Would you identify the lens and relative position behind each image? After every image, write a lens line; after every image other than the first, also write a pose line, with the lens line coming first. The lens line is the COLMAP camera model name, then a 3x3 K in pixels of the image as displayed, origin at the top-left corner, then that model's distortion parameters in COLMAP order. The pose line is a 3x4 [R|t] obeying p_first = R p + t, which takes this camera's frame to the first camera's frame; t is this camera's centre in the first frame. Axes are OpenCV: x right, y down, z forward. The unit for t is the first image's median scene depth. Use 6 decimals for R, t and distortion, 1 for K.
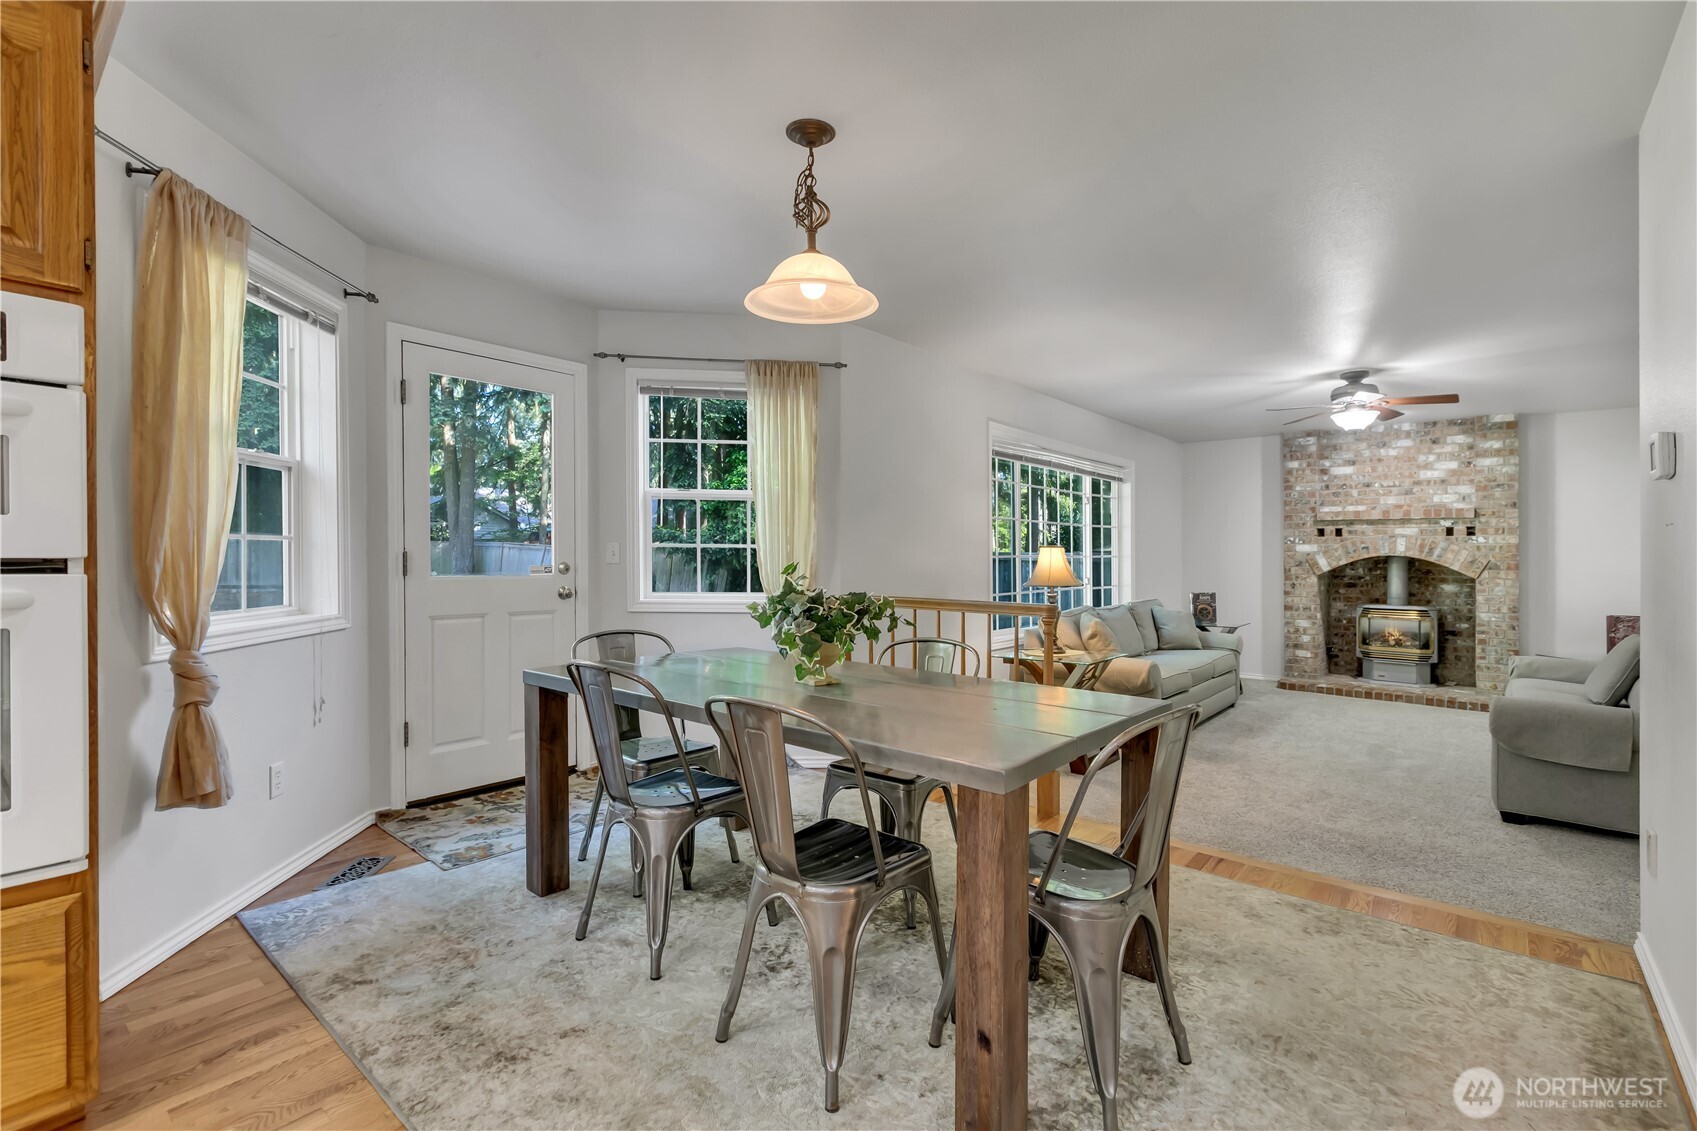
lens RADIAL K [[795.7, 0, 839.3], [0, 795.7, 566.9], [0, 0, 1]] dist [0.004719, -0.001770]
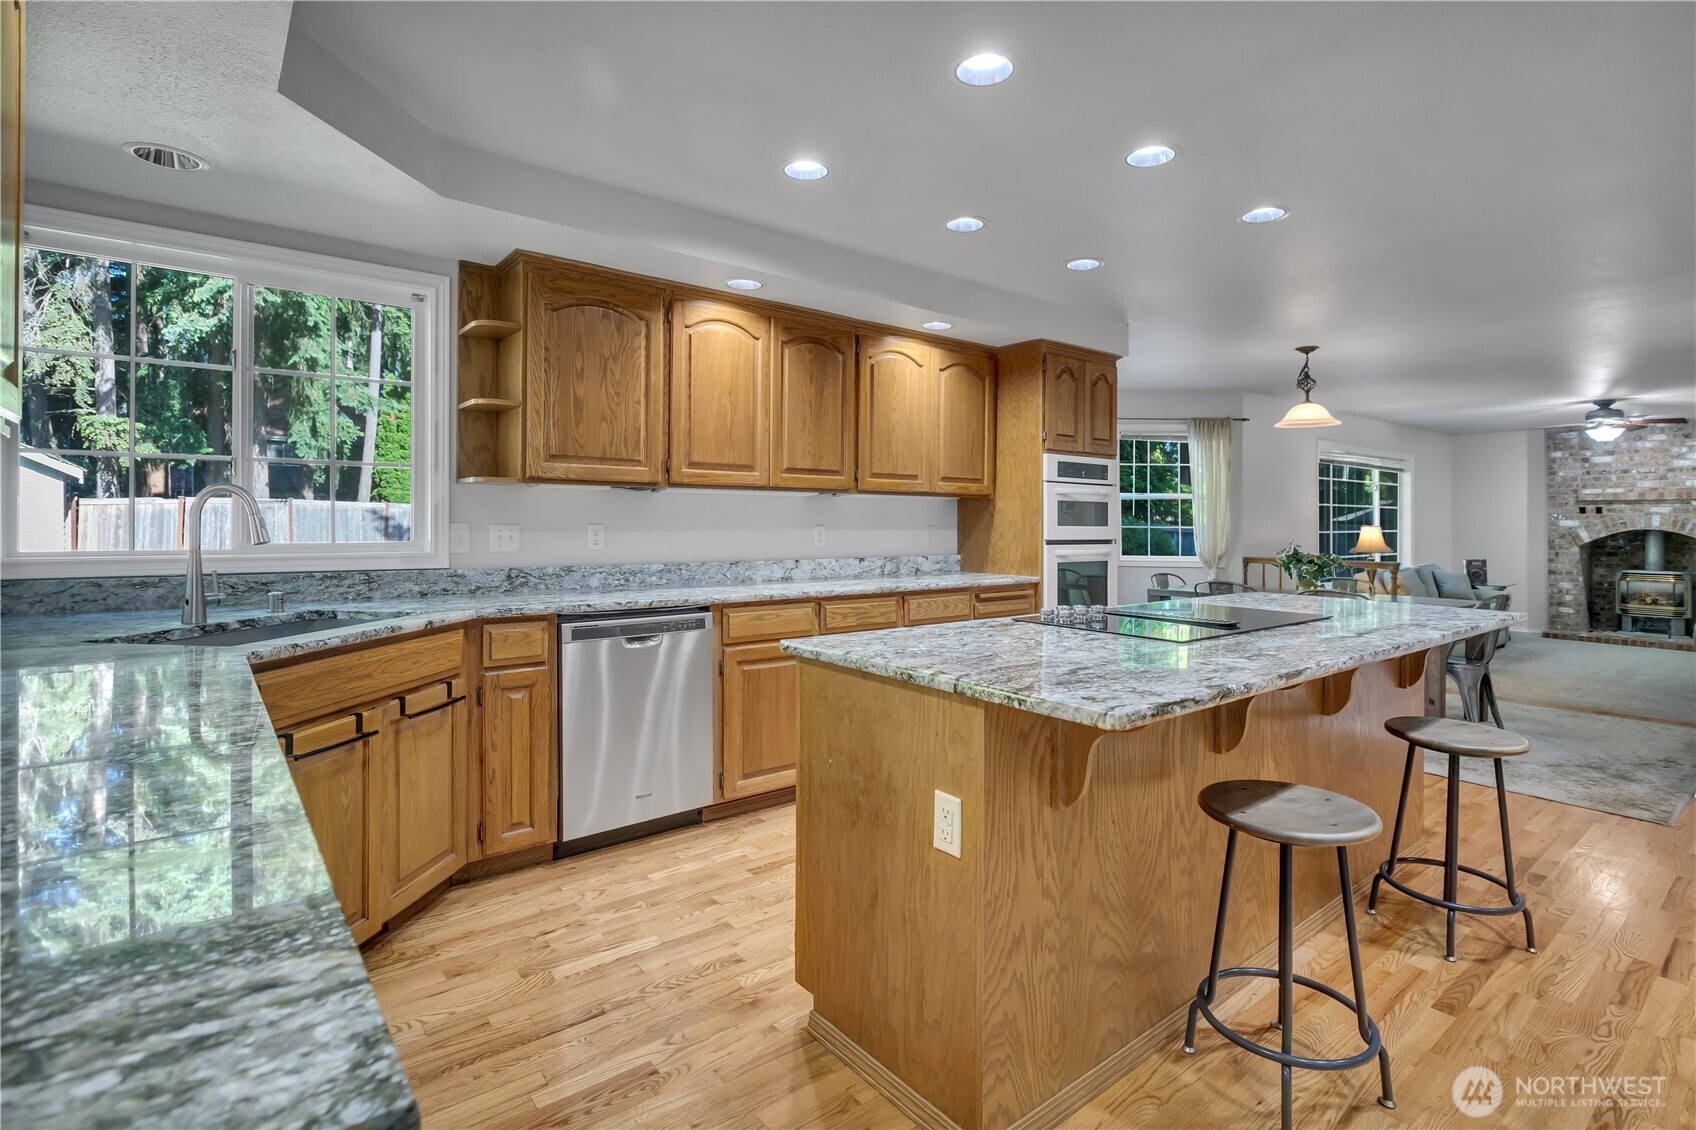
lens RADIAL K [[818.1, 0, 857.9], [0, 818.1, 532.4], [0, 0, 1]] dist [-0.006257, -0.002405]
pose [[0.980759, -0.000117, -0.195221, -0.249895], [-0.000538, 0.999994, -0.003301, -0.005180], [0.195221, 0.003342, 0.980754, -0.454235]]
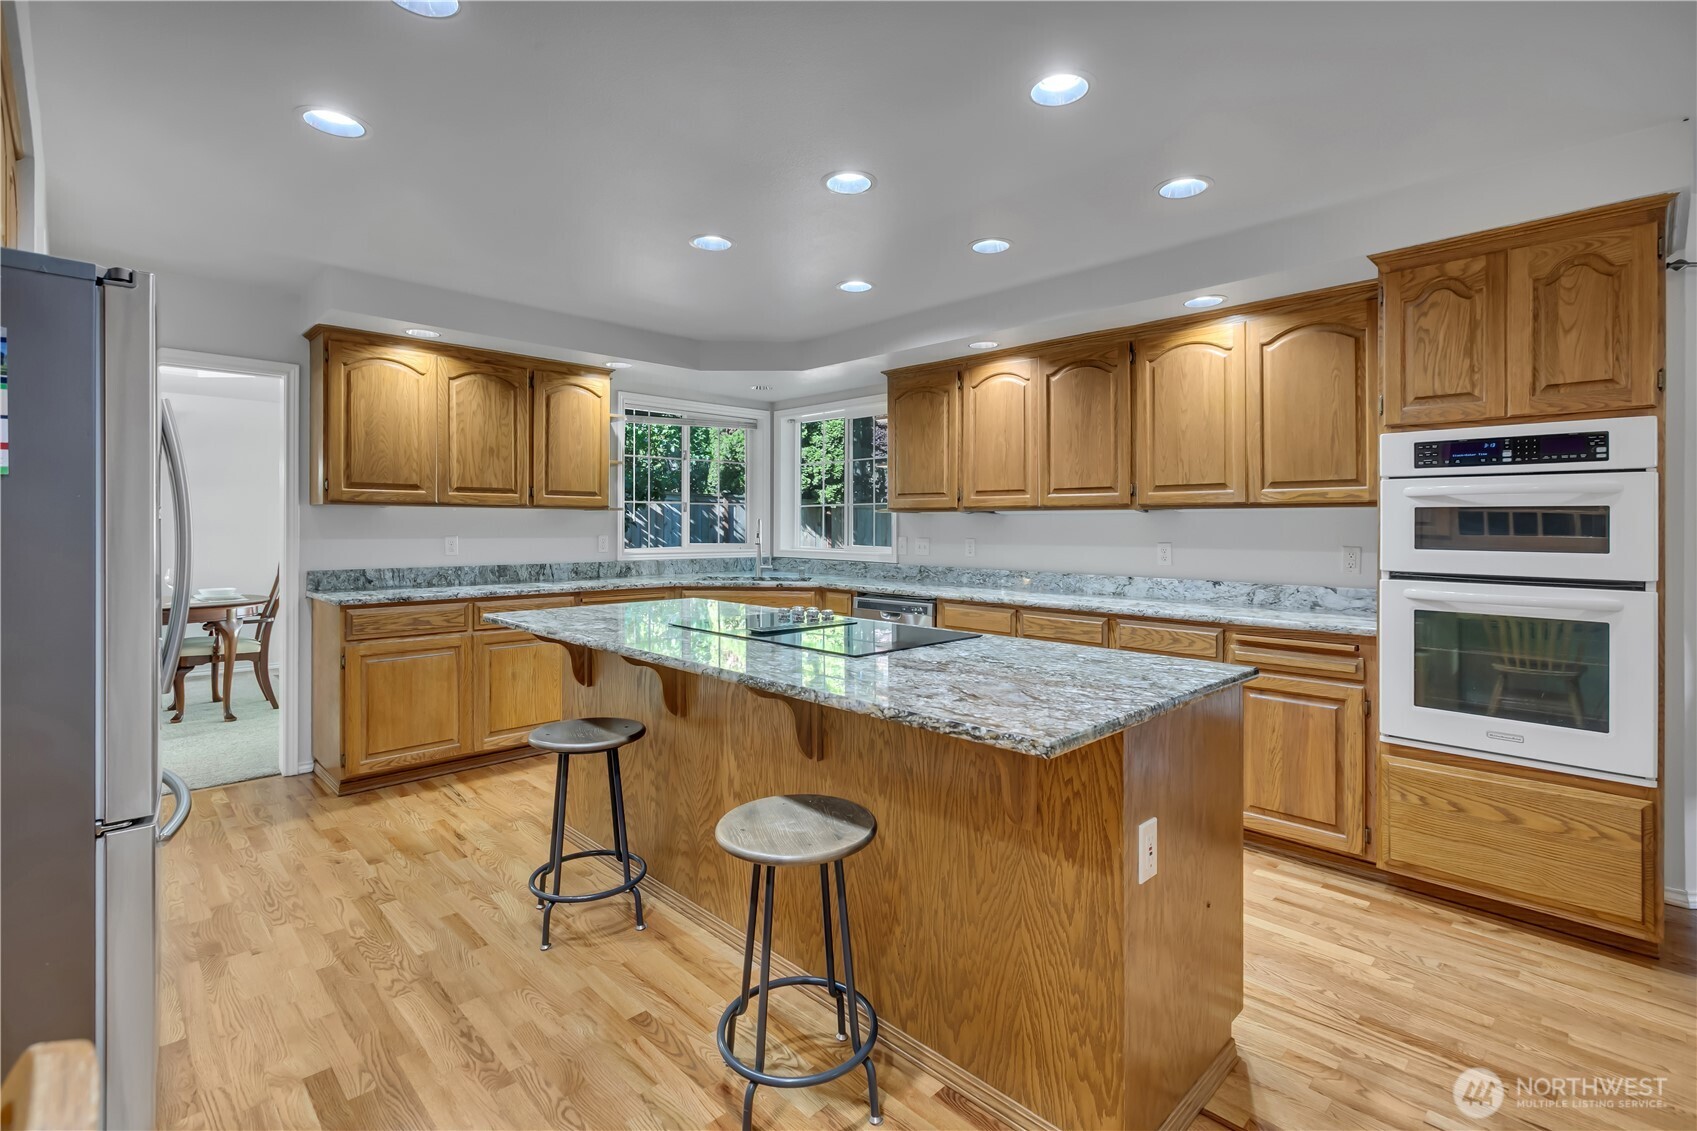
lens RADIAL K [[795.7, 0, 854.5], [0, 795.7, 514.3], [0, 0, 1]] dist [0.004719, -0.001770]
pose [[-0.096013, -0.026813, -0.995019, 0.135746], [-0.024390, 0.999400, -0.024578, -0.012260], [0.995081, 0.021908, -0.096609, -0.071186]]
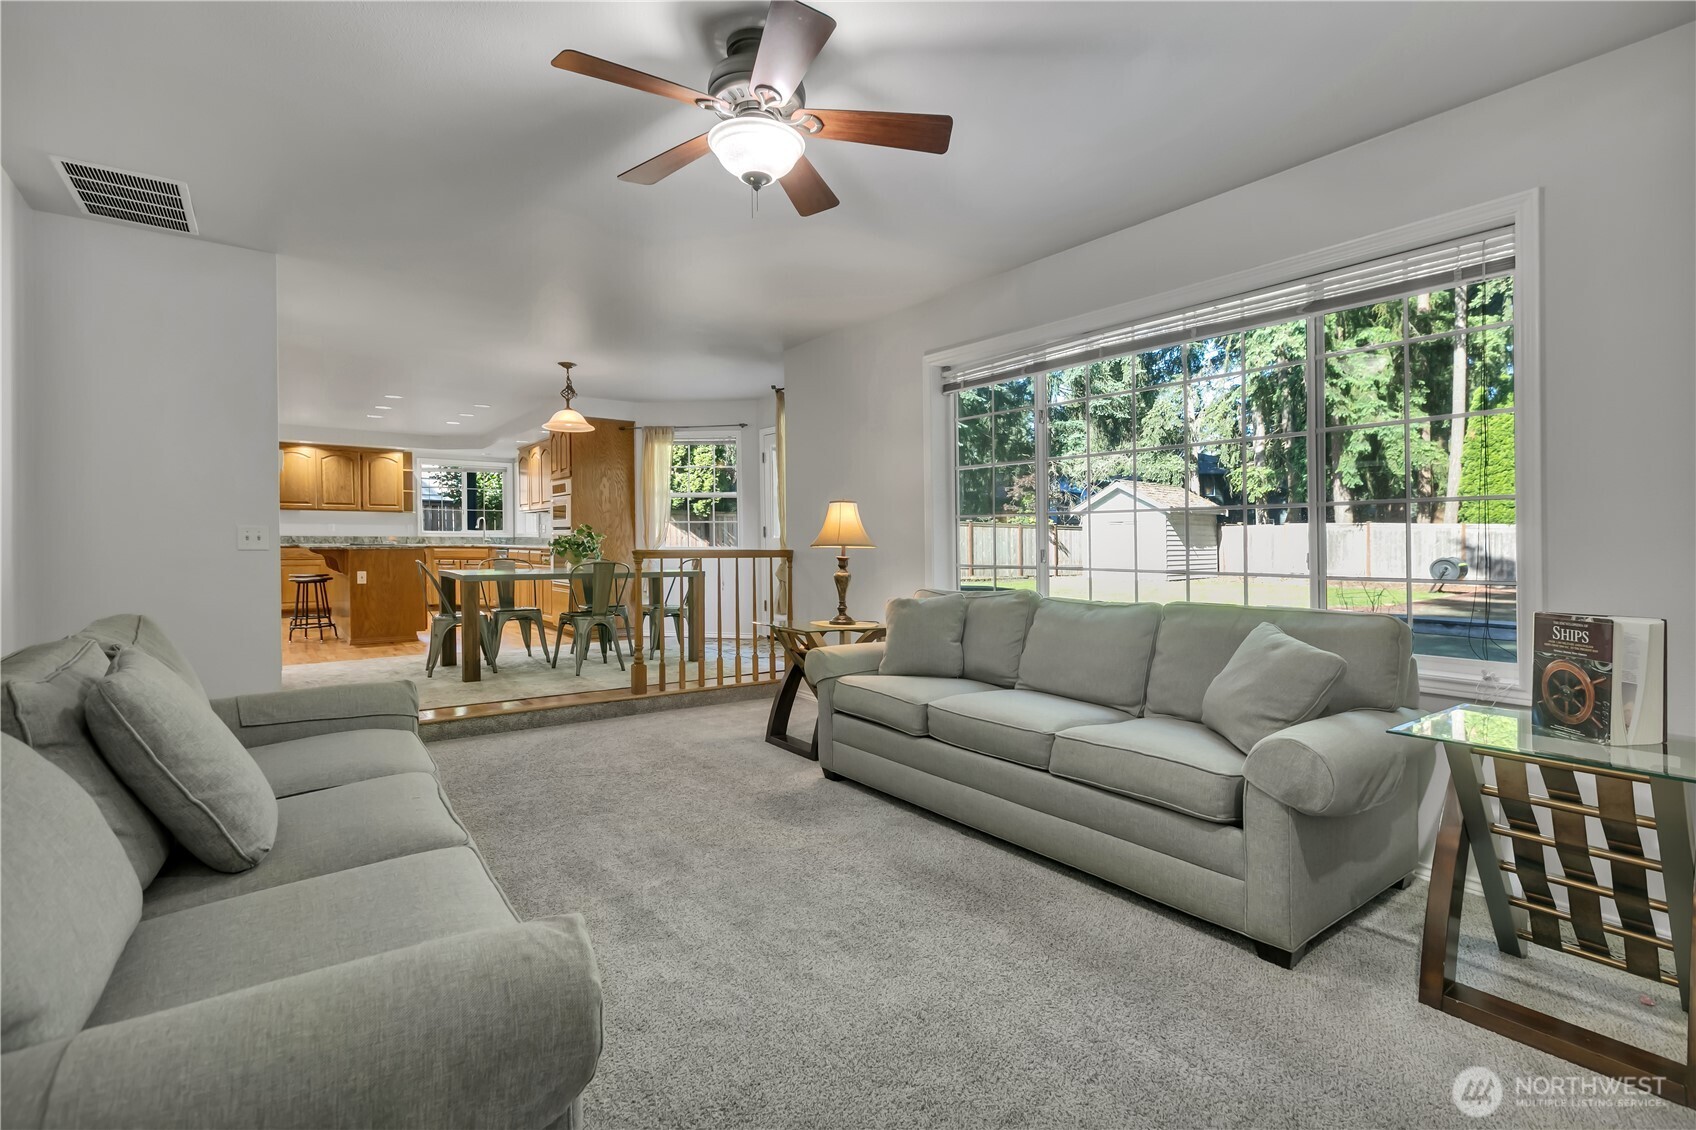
lens RADIAL K [[795.2, 0, 871.1], [0, 795.2, 558.6], [0, 0, 1]] dist [0.004719, -0.001770]
pose [[-0.222092, 0.009579, -0.974979, 0.717814], [-0.024234, 0.999589, 0.015341, 0.013574], [0.974725, 0.027035, -0.221768, 0.786114]]
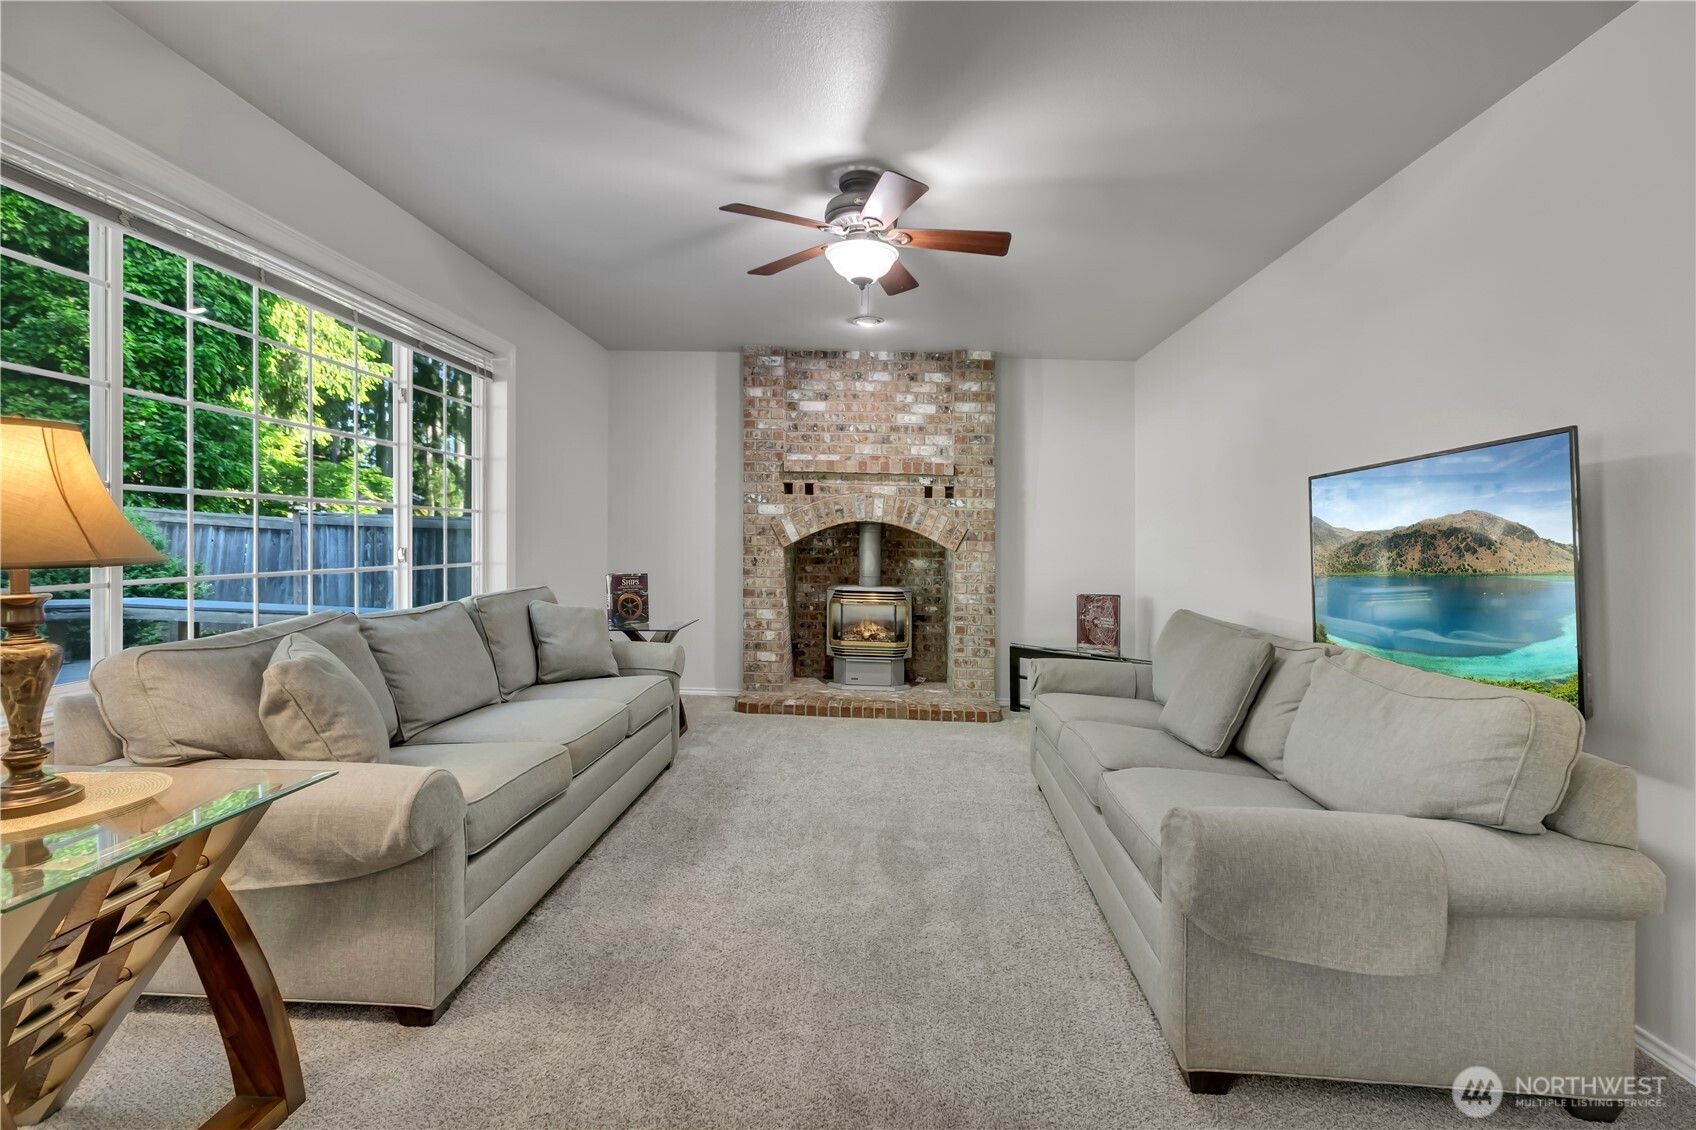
lens RADIAL K [[795.2, 0, 863.1], [0, 795.2, 561.2], [0, 0, 1]] dist [0.004719, -0.001770]
pose [[0.786837, -0.004837, 0.617143, 0.220551], [-0.007735, 0.999813, 0.017699, 0.010334], [-0.617113, -0.018700, 0.786652, 0.405302]]
